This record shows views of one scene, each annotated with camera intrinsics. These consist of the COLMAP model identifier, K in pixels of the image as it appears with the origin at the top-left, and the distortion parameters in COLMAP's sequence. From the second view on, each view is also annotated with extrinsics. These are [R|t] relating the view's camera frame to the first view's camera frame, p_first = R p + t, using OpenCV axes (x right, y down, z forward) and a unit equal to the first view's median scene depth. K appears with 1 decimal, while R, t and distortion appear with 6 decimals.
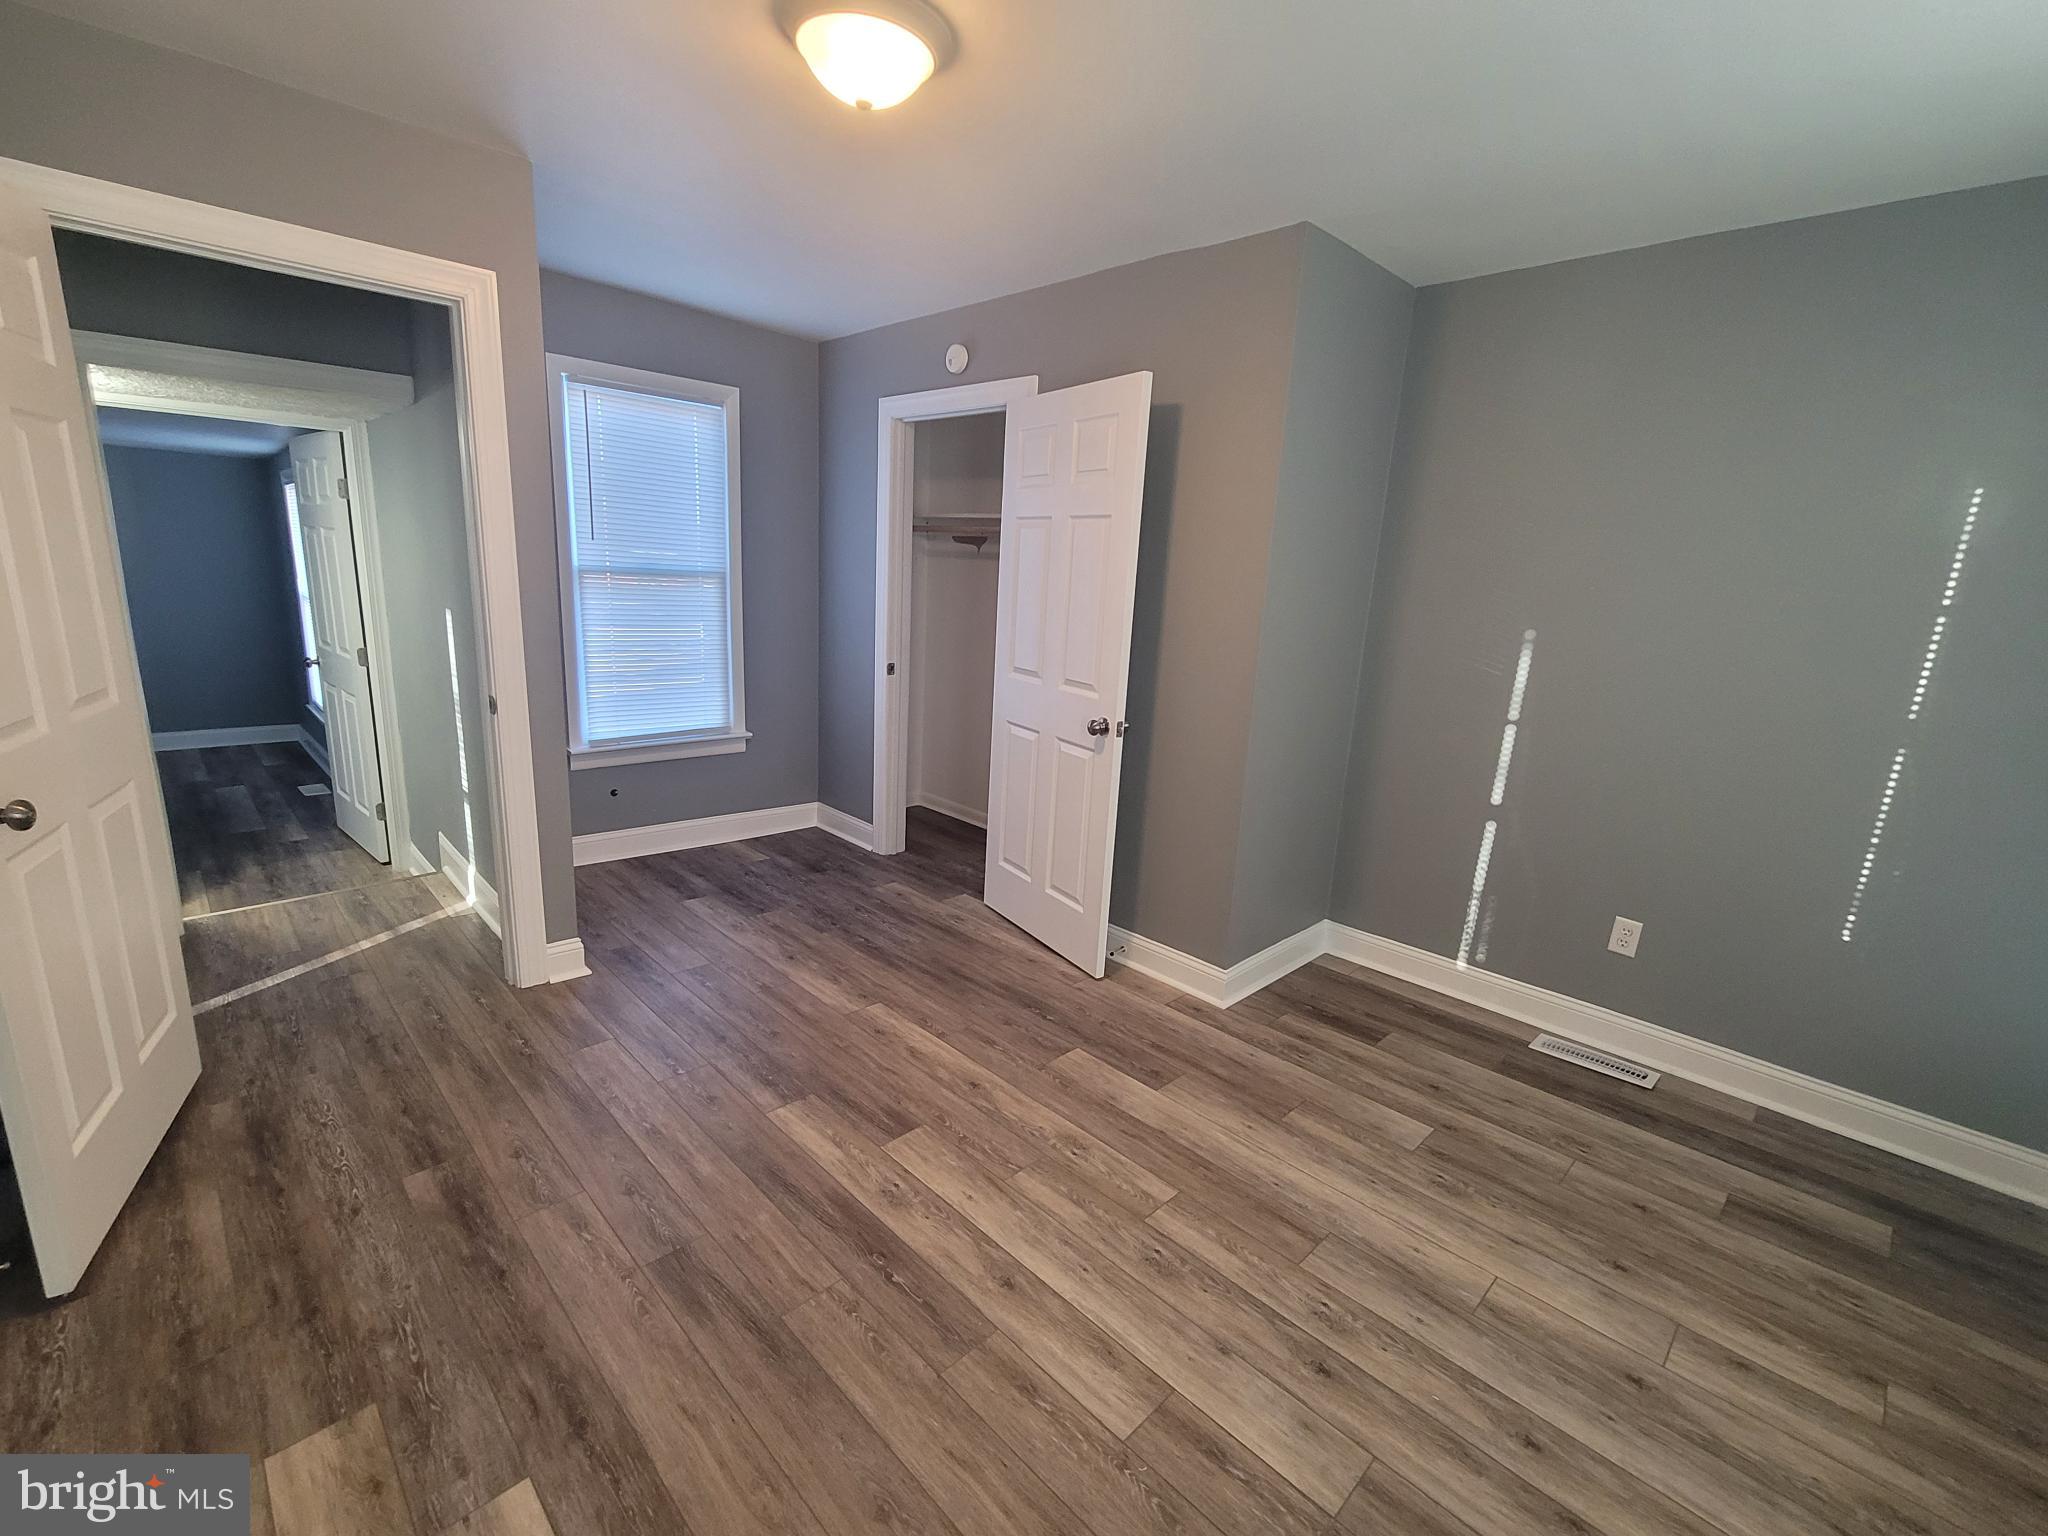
lens RADIAL K [[894.0, 0, 1017.0], [0, 894.0, 778.5], [0, 0, 1]] dist [0.000138, -0.000893]
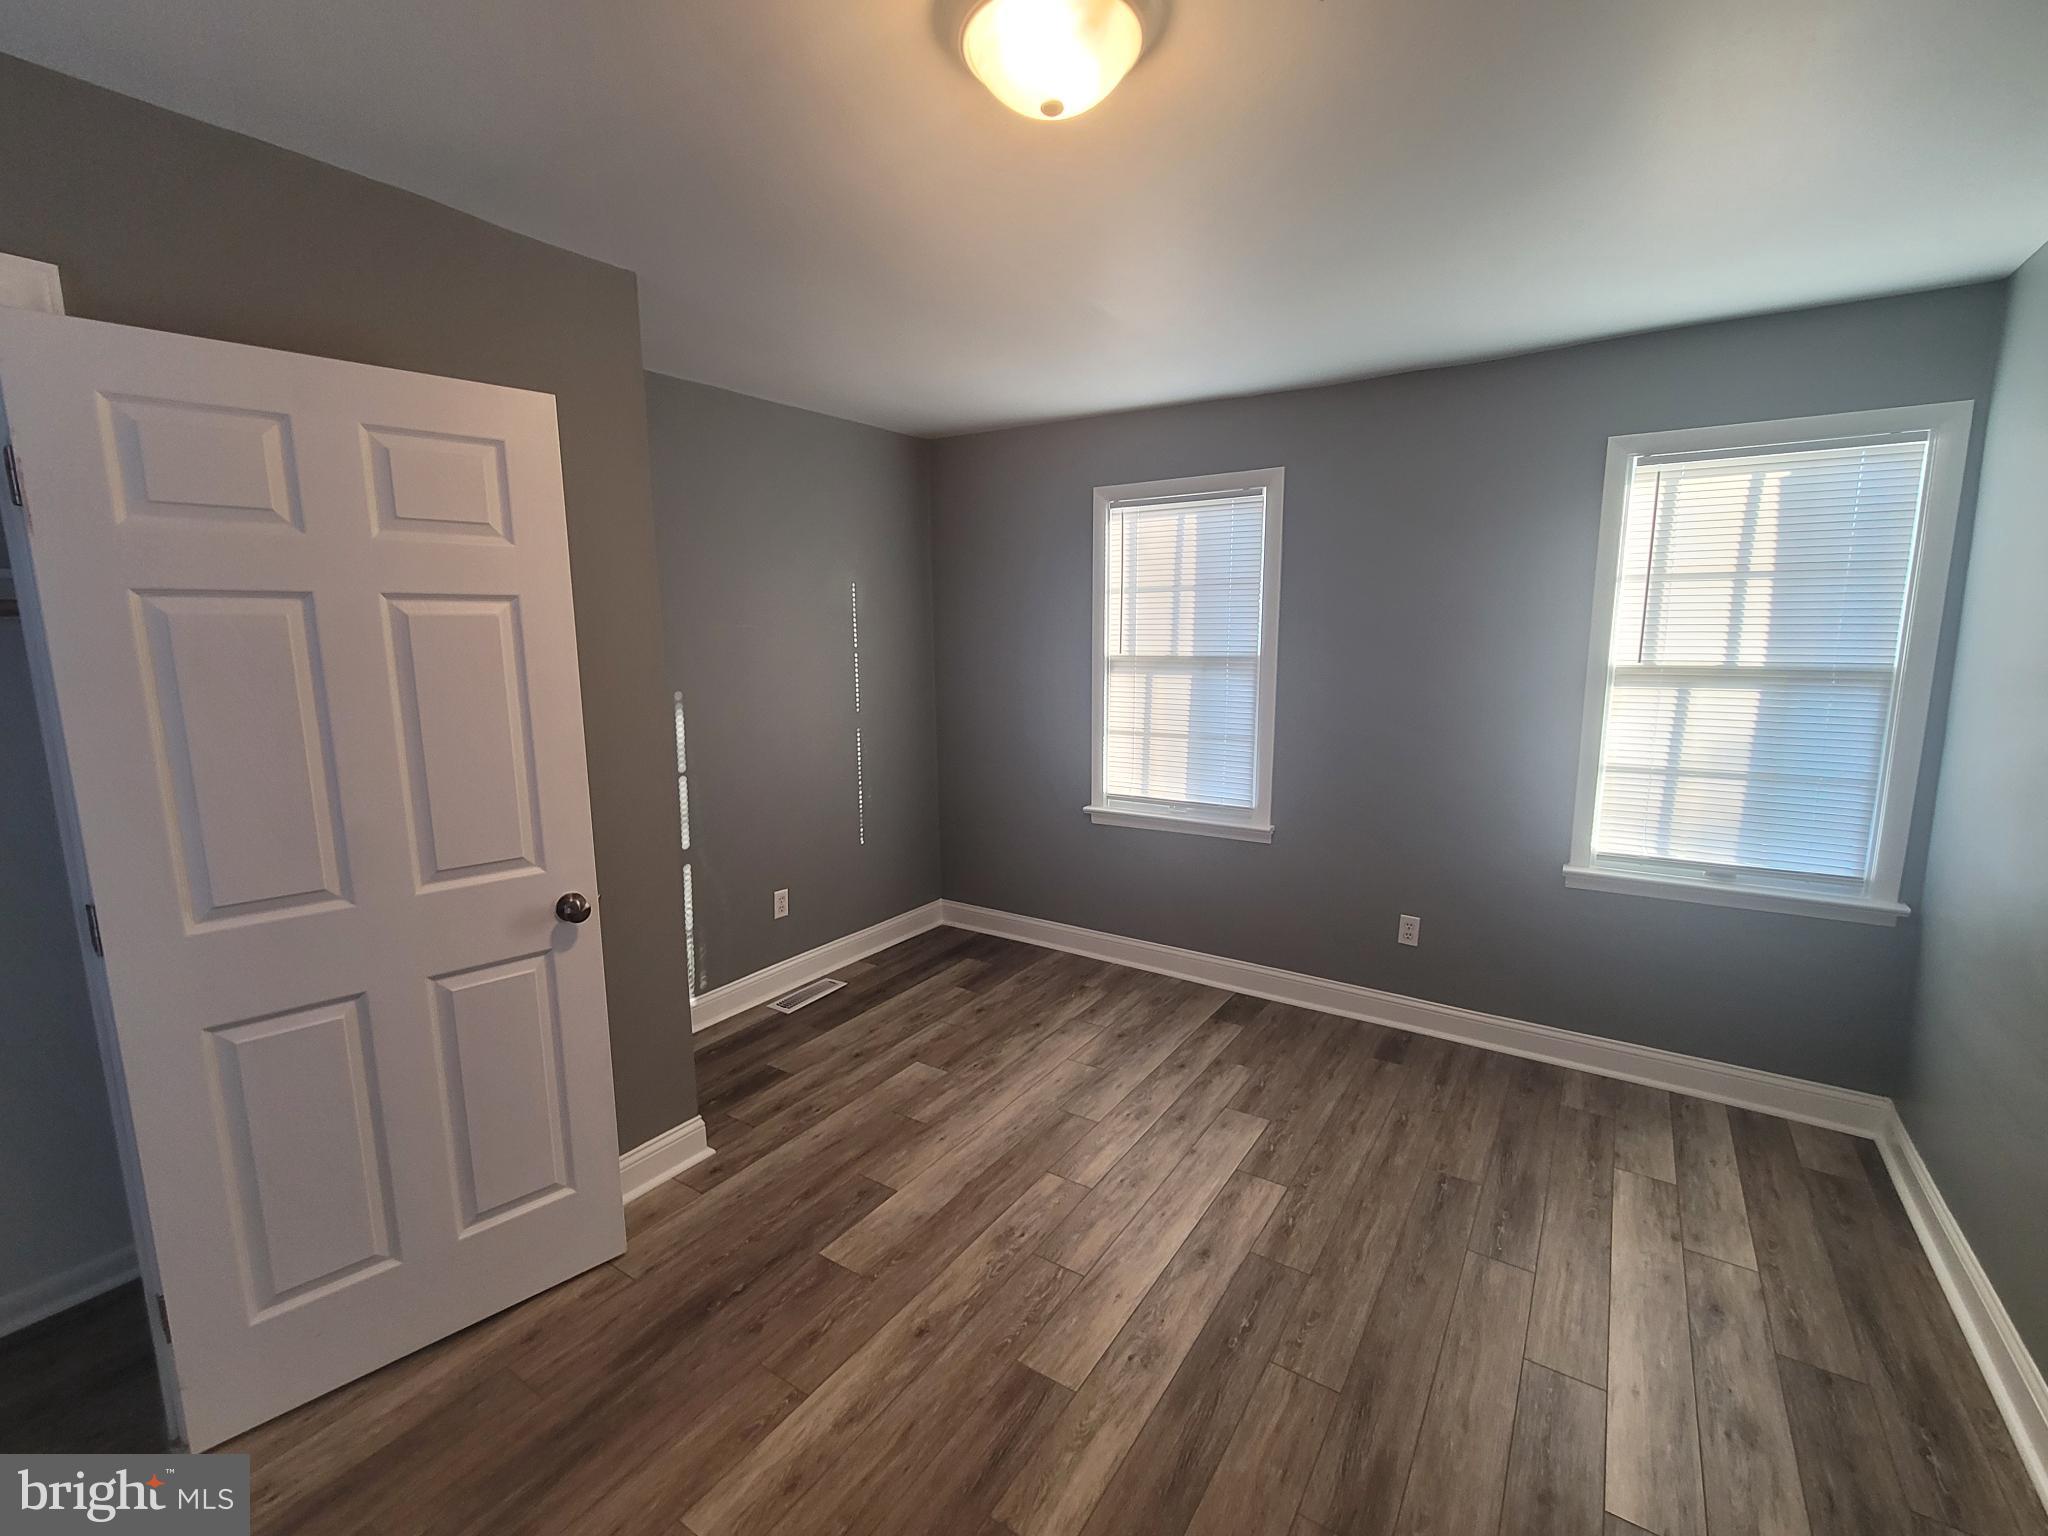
lens RADIAL K [[894.0, 0, 1017.0], [0, 894.0, 778.5], [0, 0, 1]] dist [0.000138, -0.000893]
pose [[-0.202757, -0.210087, 0.956427, -0.821768], [0.227702, 0.939826, 0.254712, -0.337711], [-0.952387, 0.269425, -0.142719, 1.042746]]
